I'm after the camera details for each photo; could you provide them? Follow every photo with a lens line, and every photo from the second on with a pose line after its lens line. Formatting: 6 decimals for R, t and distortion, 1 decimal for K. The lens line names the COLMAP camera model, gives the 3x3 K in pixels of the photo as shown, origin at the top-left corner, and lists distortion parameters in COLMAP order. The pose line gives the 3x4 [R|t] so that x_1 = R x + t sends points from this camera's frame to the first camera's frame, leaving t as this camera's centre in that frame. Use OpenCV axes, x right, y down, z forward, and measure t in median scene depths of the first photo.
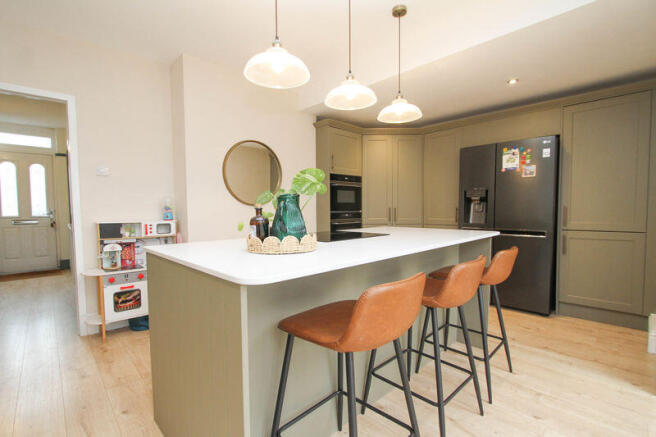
lens RADIAL K [[302.1, 0, 325.2], [0, 302.1, 222.7], [0, 0, 1]] dist [-0.011579, -0.000398]
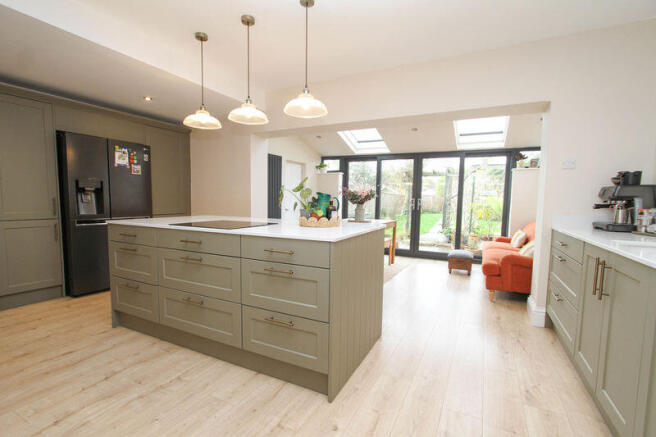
lens RADIAL K [[302.1, 0, 328.2], [0, 302.1, 222.1], [0, 0, 1]] dist [-0.011579, -0.000398]
pose [[-0.333306, -0.063649, 0.940668, -0.744824], [0.036375, 0.996108, 0.080289, -0.025359], [-0.942117, 0.060978, -0.329693, 0.649560]]
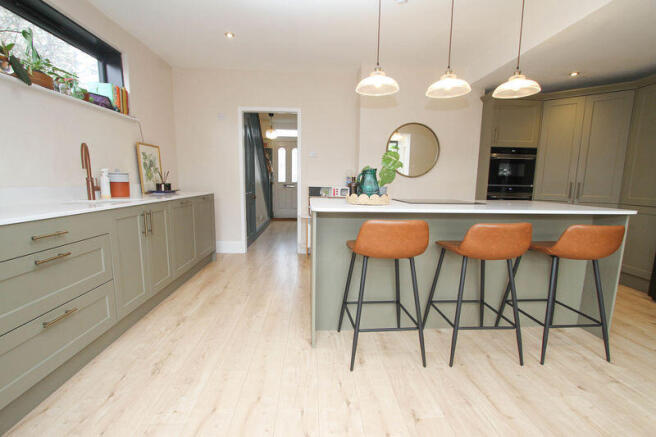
lens RADIAL K [[302.1, 0, 327.9], [0, 302.1, 220.3], [0, 0, 1]] dist [-0.011579, -0.000398]
pose [[0.762988, 0.105120, -0.637808, 0.311495], [-0.053321, 0.993561, 0.099967, 0.012025], [0.644210, -0.042265, 0.763680, -0.154291]]
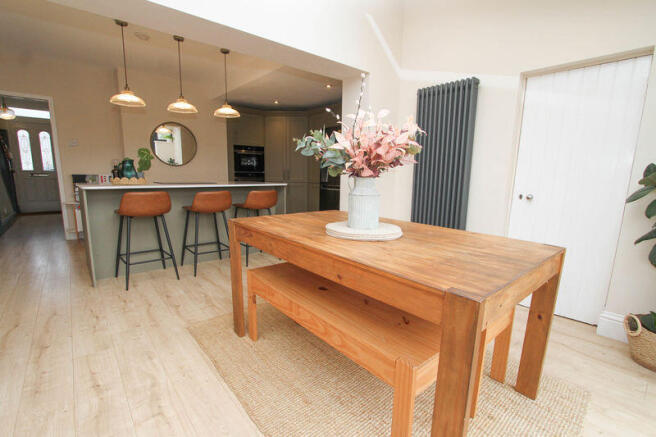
lens RADIAL K [[302.1, 0, 326.2], [0, 302.1, 223.9], [0, 0, 1]] dist [-0.011579, -0.000398]
pose [[0.998224, 0.034500, -0.048570, 0.629146], [-0.028391, 0.992211, 0.121286, 0.029028], [0.052376, -0.119692, 0.991429, -0.521216]]
